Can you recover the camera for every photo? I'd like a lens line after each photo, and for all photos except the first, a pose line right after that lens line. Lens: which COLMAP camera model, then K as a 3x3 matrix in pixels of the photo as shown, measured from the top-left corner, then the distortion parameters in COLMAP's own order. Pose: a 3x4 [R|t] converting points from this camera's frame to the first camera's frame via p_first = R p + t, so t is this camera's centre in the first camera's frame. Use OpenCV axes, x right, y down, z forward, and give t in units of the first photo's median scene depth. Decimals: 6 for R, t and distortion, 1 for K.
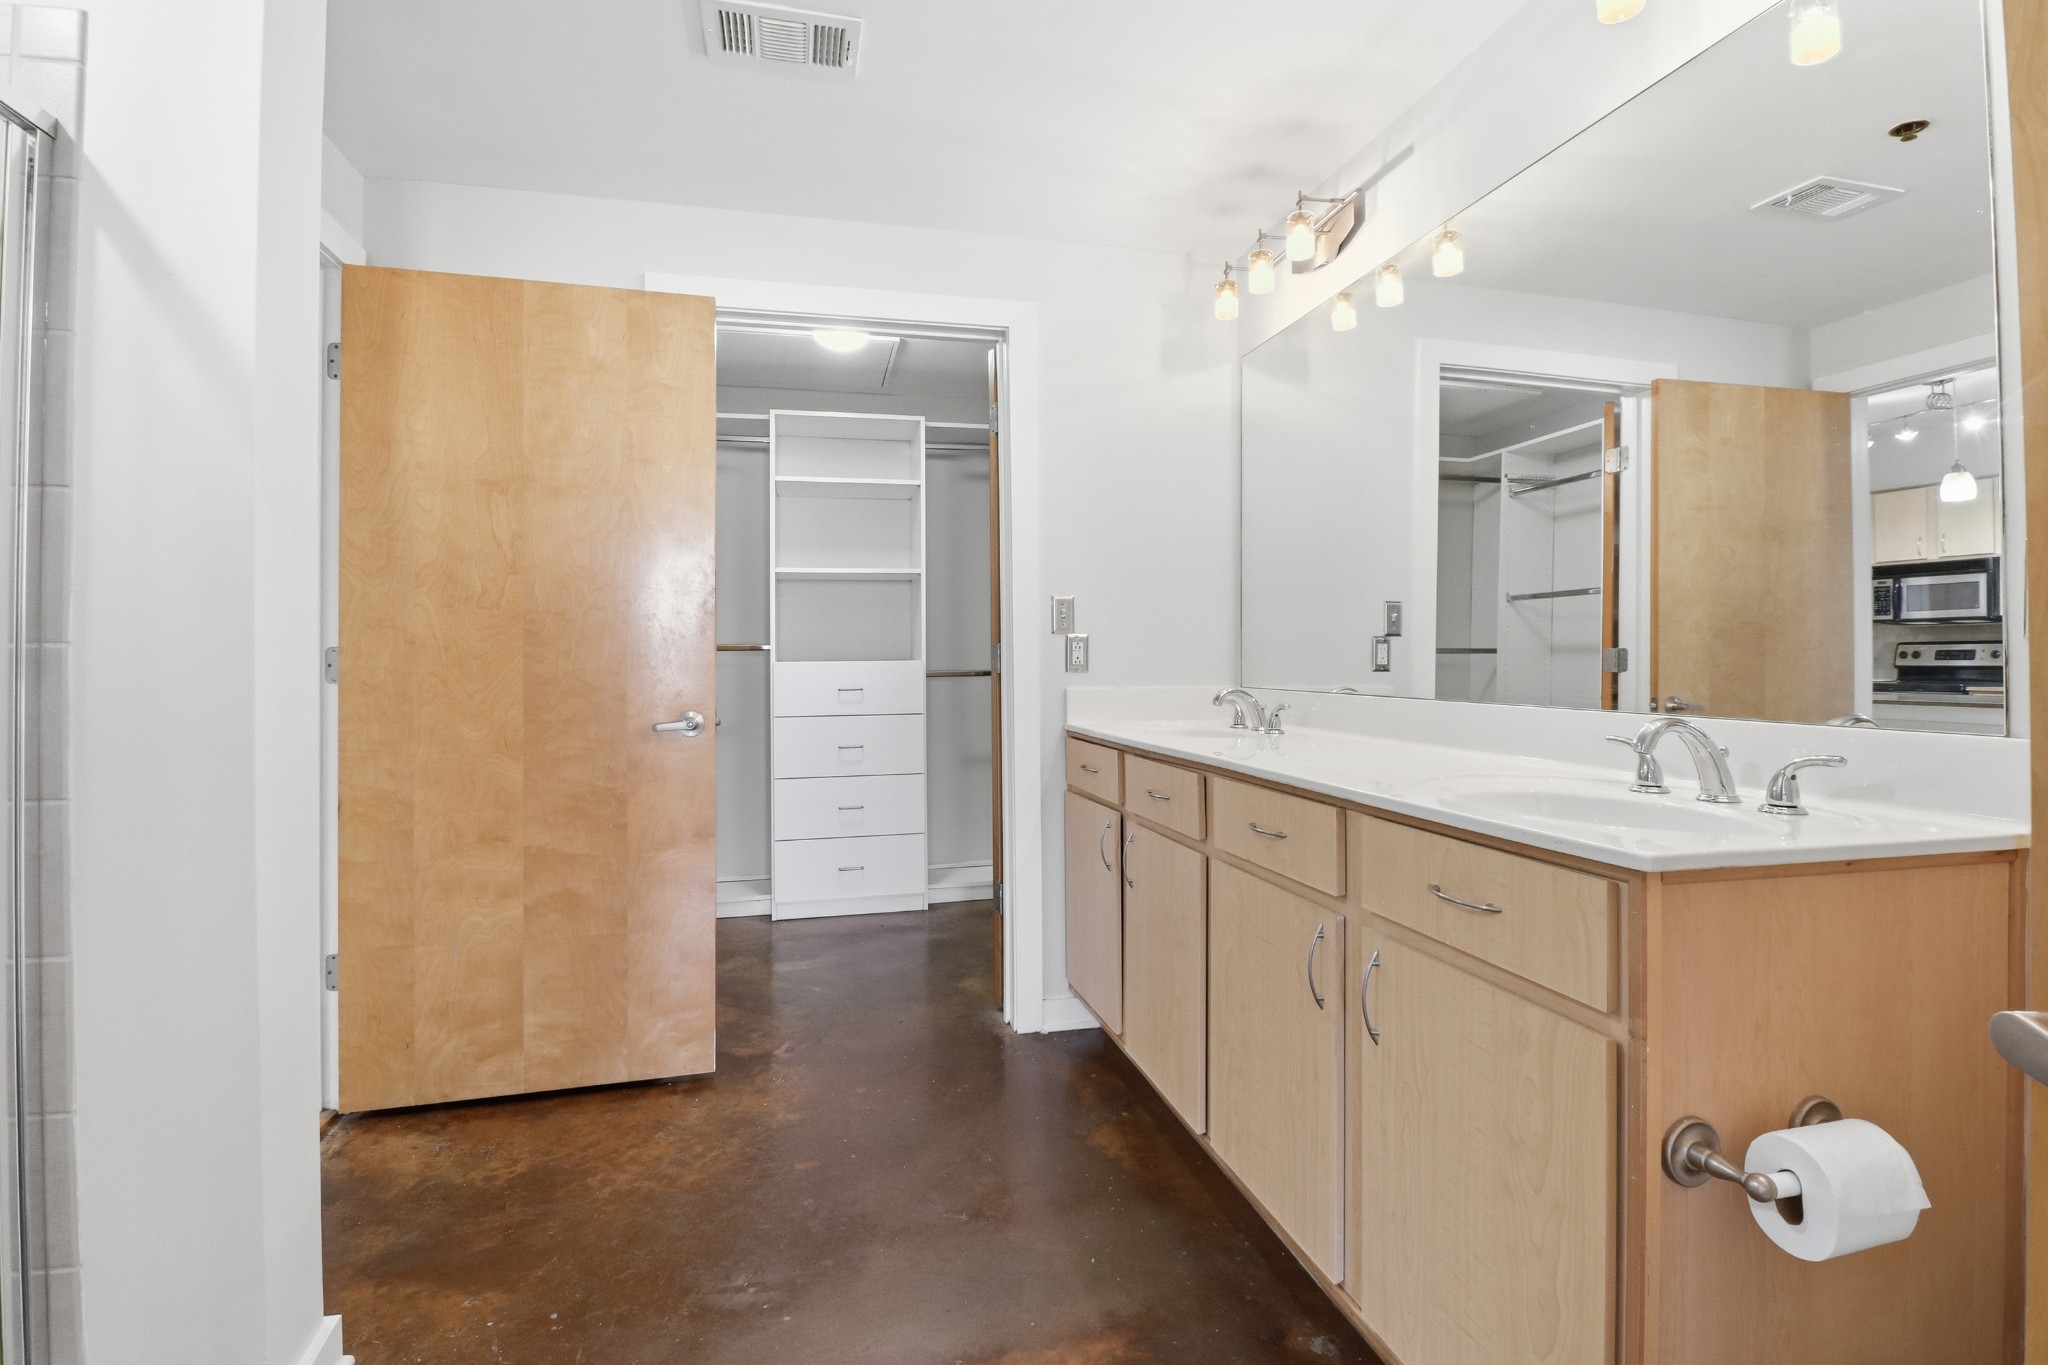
lens RADIAL K [[964.8, 0, 1023.3], [0, 964.8, 664.0], [0, 0, 1]] dist [0.000901, -0.010193]
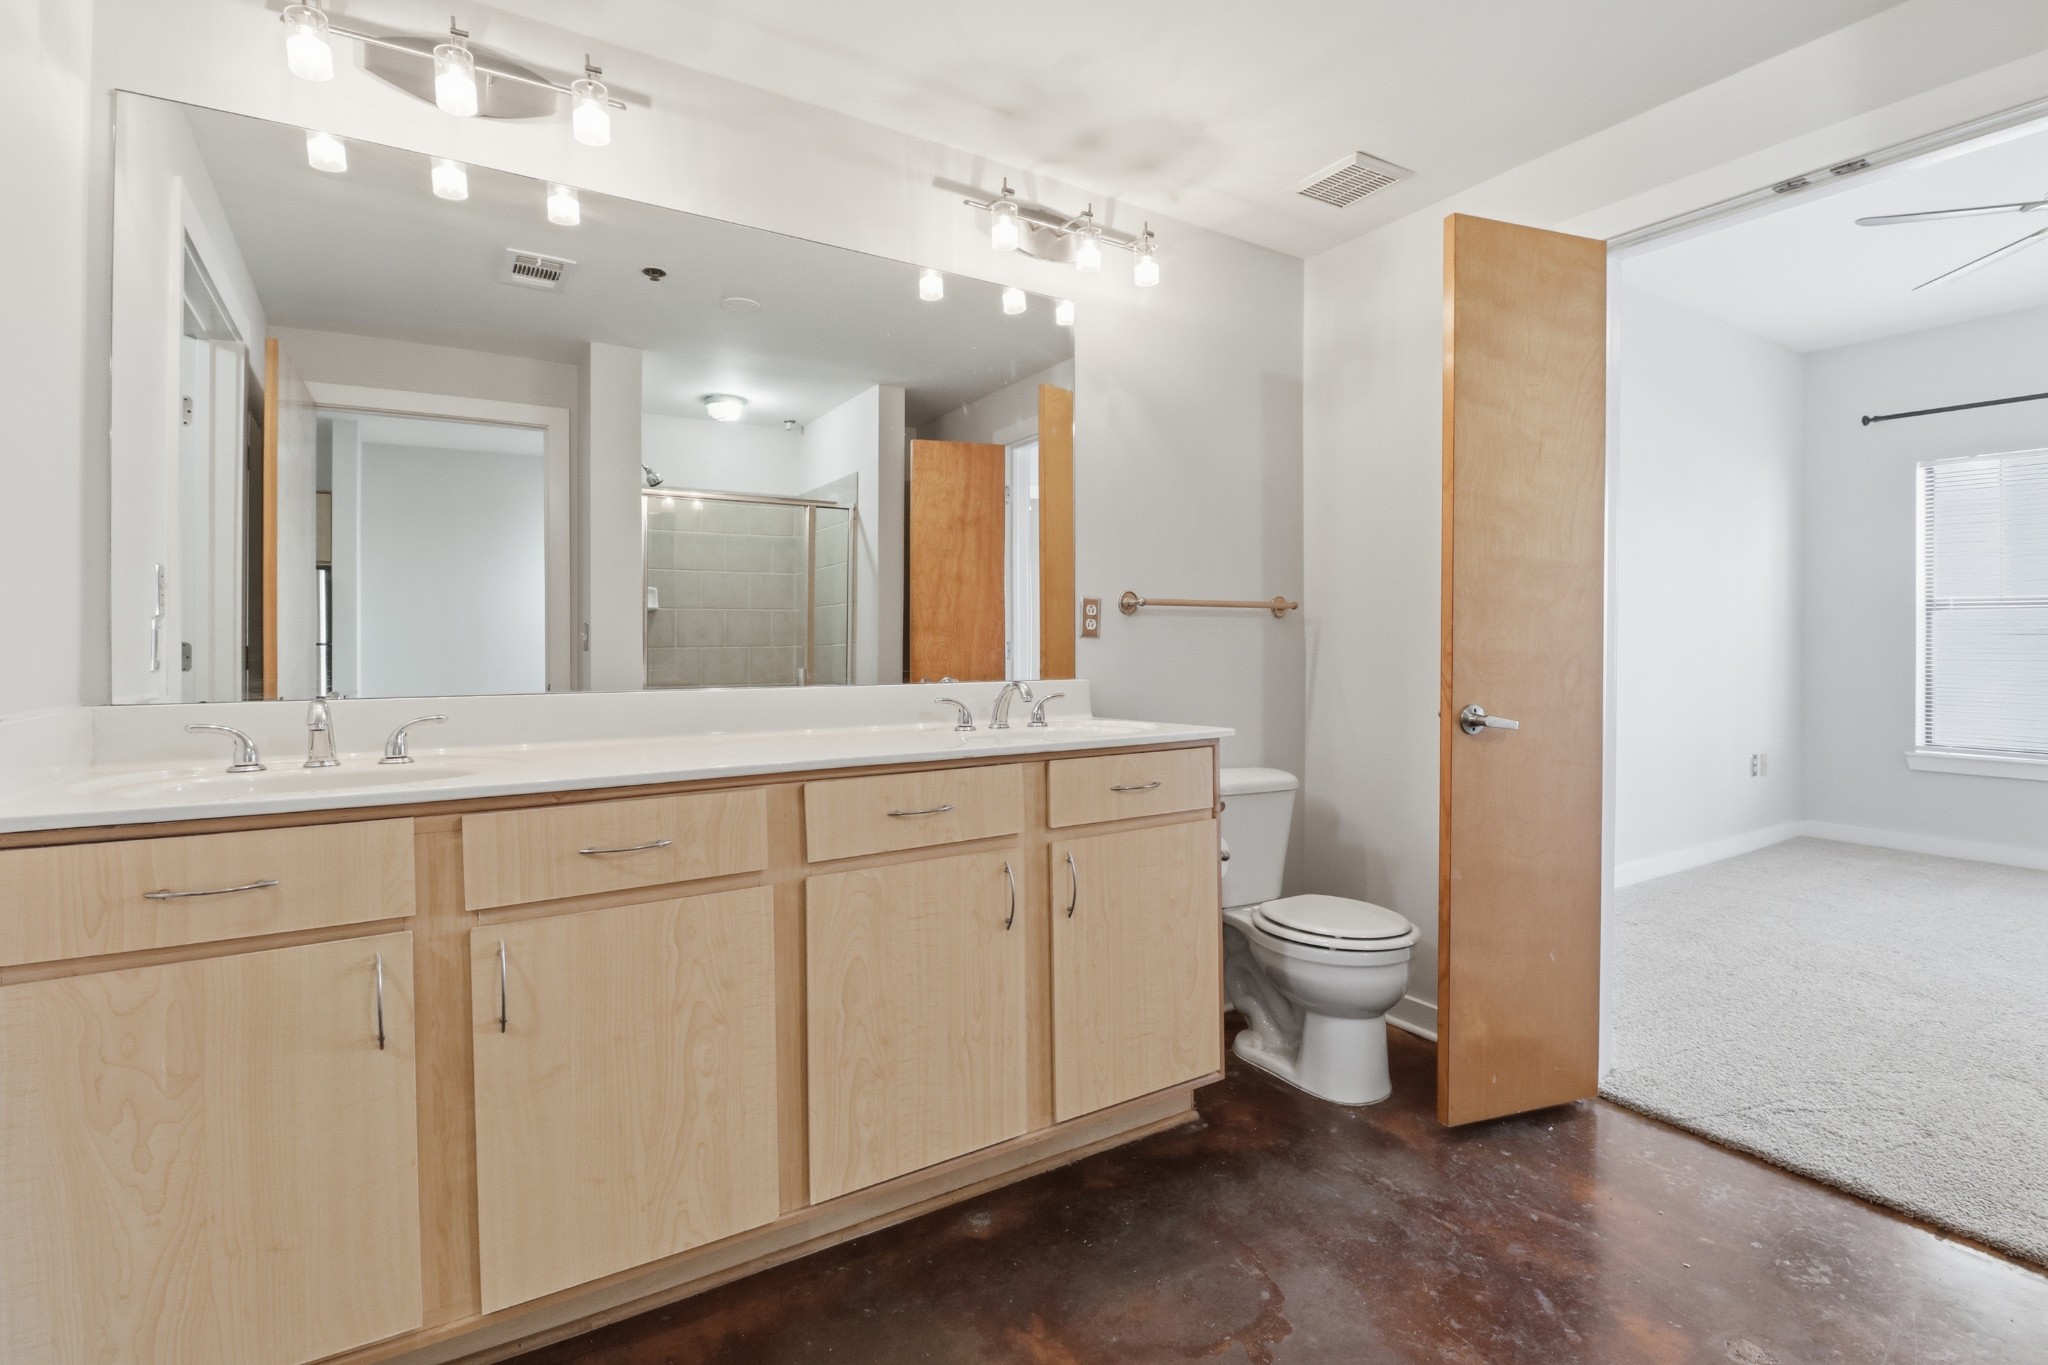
lens RADIAL K [[964.8, 0, 1023.3], [0, 964.8, 664.0], [0, 0, 1]] dist [0.000901, -0.010193]
pose [[-0.320740, -0.006940, 0.947142, -0.867481], [0.008087, 0.999917, 0.010065, 0.009804], [-0.947133, 0.010888, -0.320657, 1.390427]]
